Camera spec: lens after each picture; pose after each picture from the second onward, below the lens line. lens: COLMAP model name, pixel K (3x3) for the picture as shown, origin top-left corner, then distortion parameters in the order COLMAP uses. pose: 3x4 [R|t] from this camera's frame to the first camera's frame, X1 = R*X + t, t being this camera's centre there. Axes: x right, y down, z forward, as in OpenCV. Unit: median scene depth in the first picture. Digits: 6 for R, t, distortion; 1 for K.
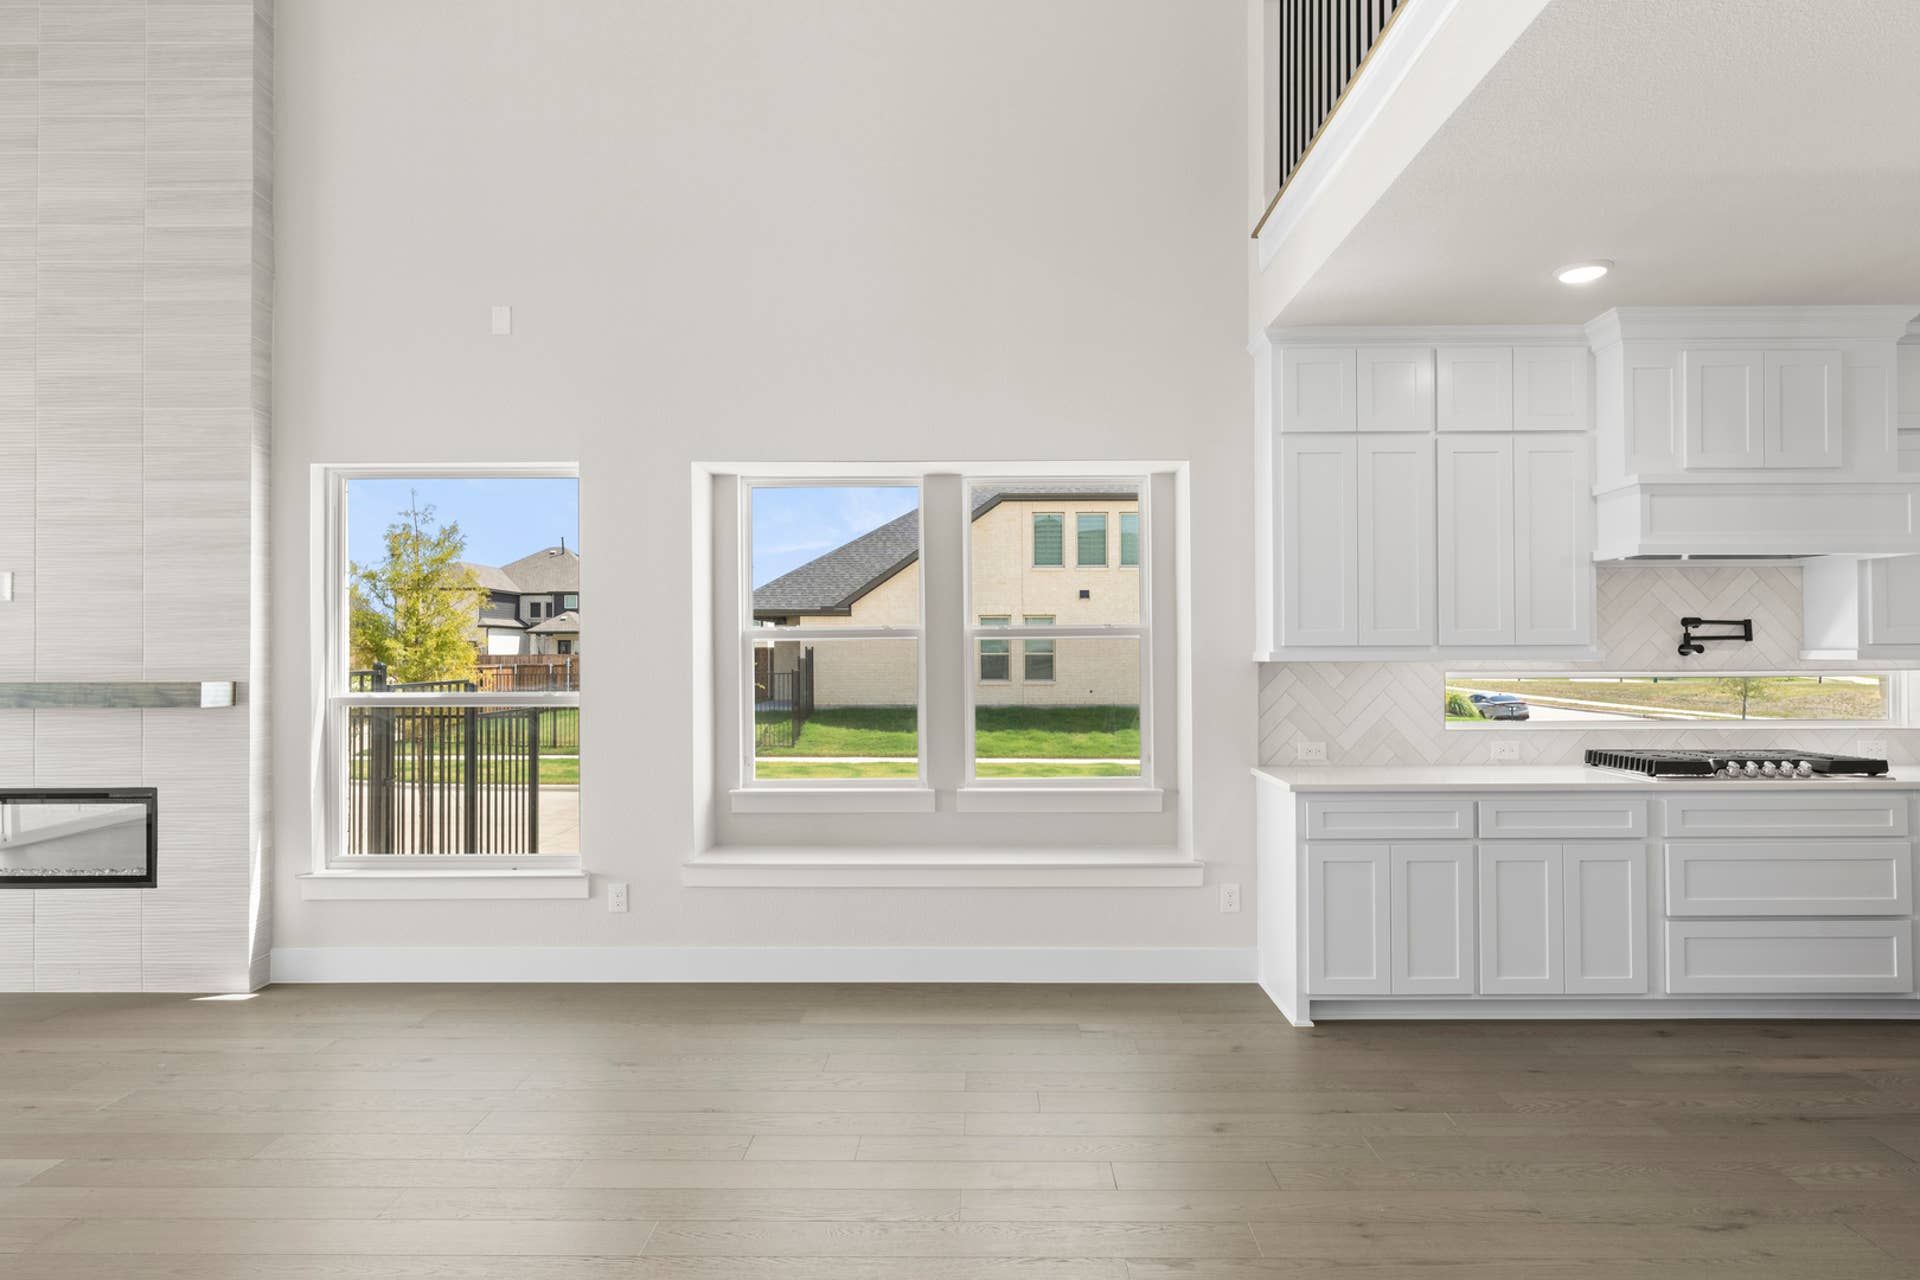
lens RADIAL K [[1098.3, 0, 970.5], [0, 1098.3, 643.6], [0, 0, 1]] dist [-0.003054, 0.001240]
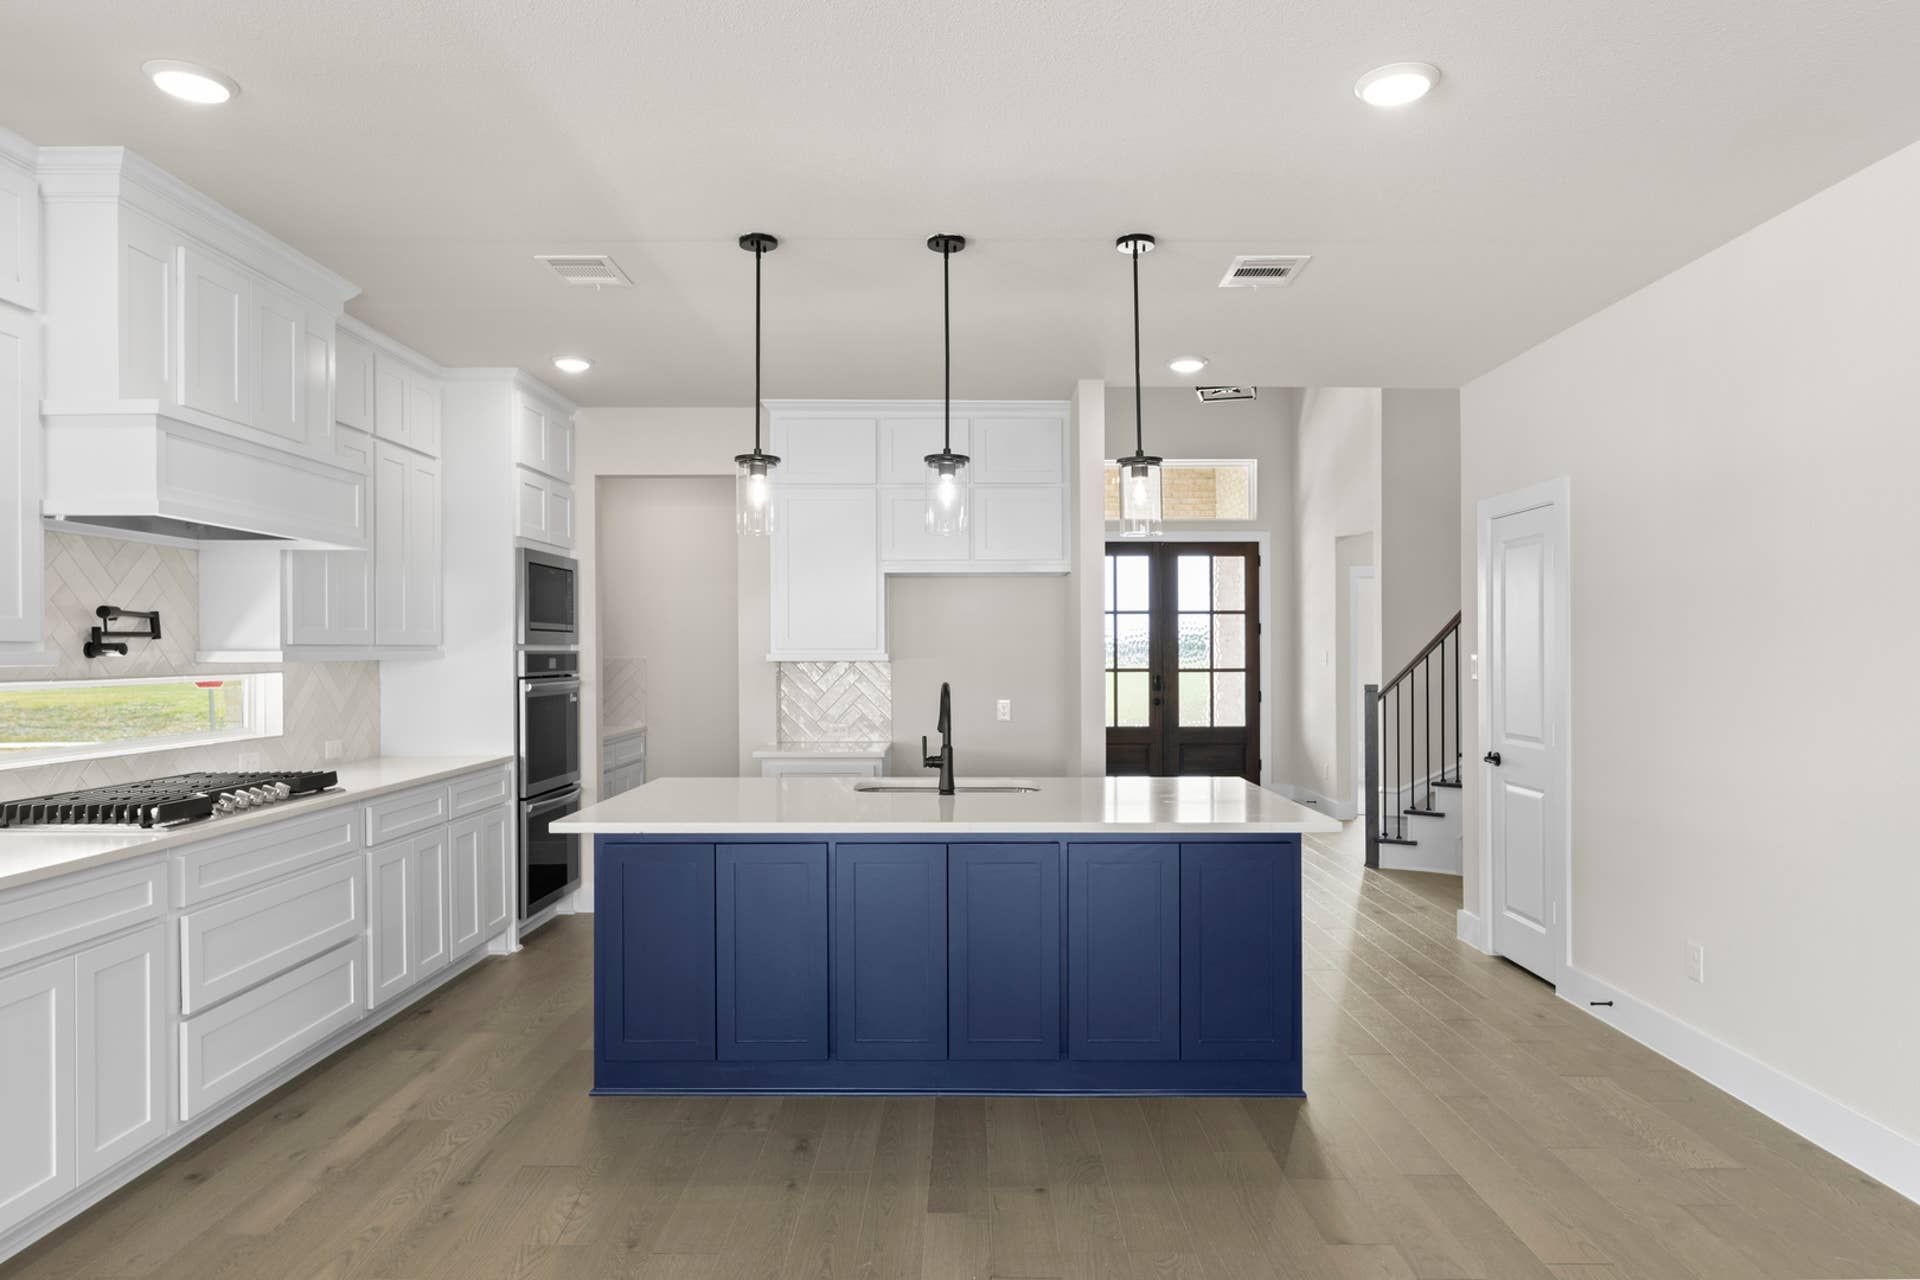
lens RADIAL K [[1153.3, 0, 963.1], [0, 1153.3, 652.0], [0, 0, 1]] dist [0.000697, -0.000462]
pose [[-0.016072, 0.001326, 0.999870, -0.122297], [-0.007694, 0.999969, -0.001450, 0.003631], [-0.999841, -0.007716, -0.016061, 0.435535]]
